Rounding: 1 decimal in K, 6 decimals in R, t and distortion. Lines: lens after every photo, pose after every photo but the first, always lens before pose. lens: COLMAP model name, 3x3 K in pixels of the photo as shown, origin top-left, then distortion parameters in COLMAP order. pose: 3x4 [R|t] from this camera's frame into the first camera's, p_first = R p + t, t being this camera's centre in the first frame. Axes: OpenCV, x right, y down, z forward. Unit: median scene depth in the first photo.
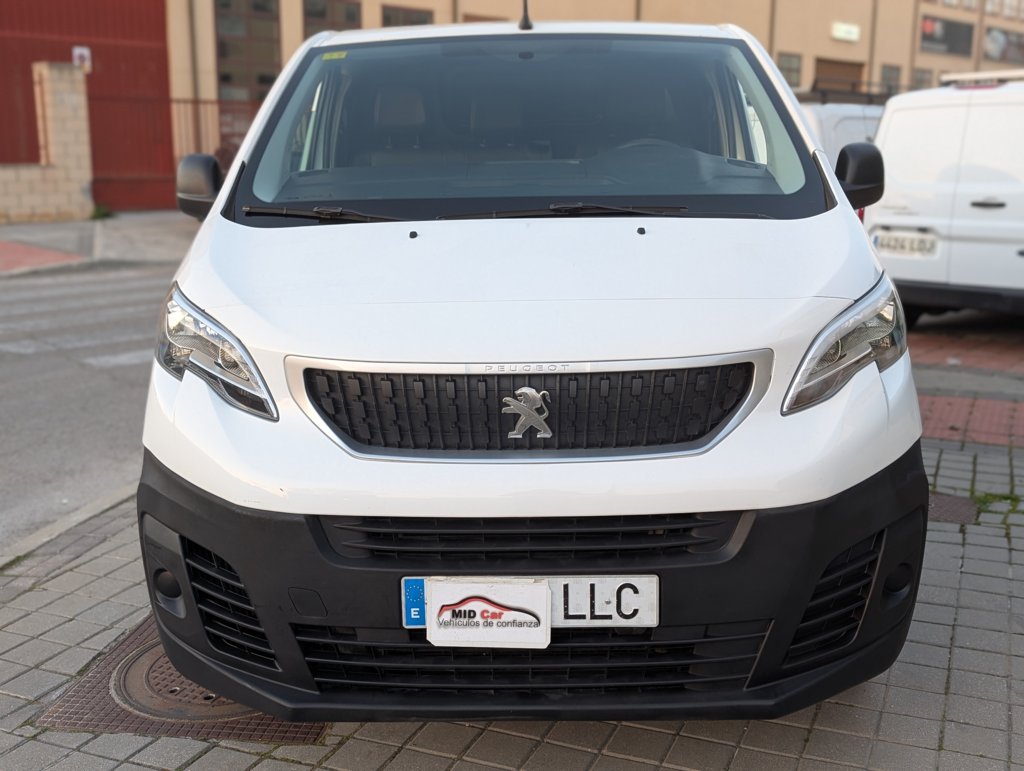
lens RADIAL K [[1148.9, 0, 512.0], [0, 1148.9, 385.5], [0, 0, 1]] dist [0.050302, -0.040326]
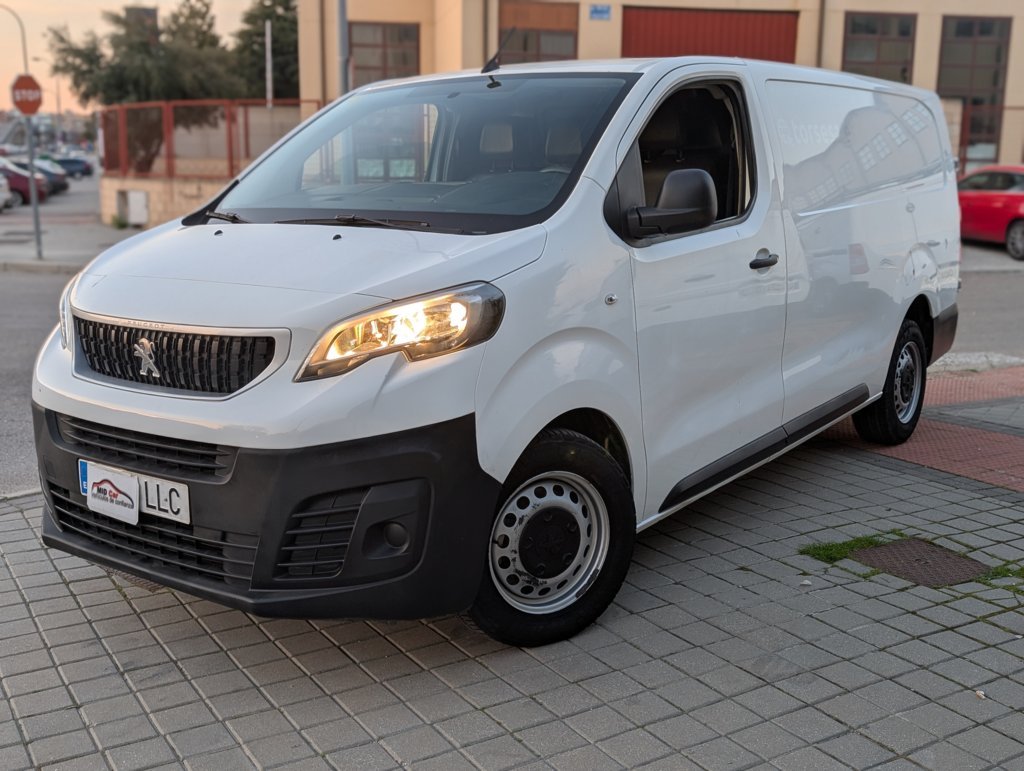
lens RADIAL K [[1148.9, 0, 512.0], [0, 1148.9, 385.5], [0, 0, 1]] dist [0.050302, -0.040326]
pose [[0.809729, 0.119330, -0.574543, 1.191272], [-0.128409, 0.991408, 0.024938, -0.034670], [0.572582, 0.053584, 0.818095, 0.100824]]
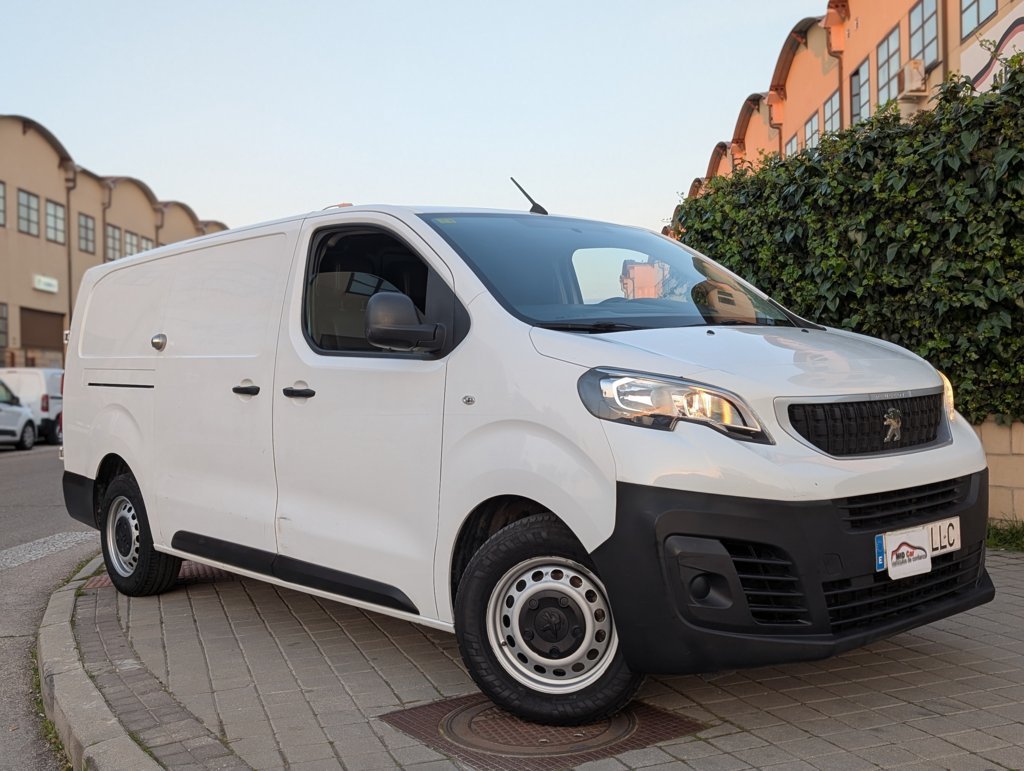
lens RADIAL K [[1148.9, 0, 512.0], [0, 1148.9, 385.5], [0, 0, 1]] dist [0.050302, -0.040326]
pose [[0.727543, -0.022150, 0.685705, -1.454288], [0.170241, 0.974047, -0.149165, 0.120123], [-0.664605, 0.225259, 0.712432, 0.203298]]
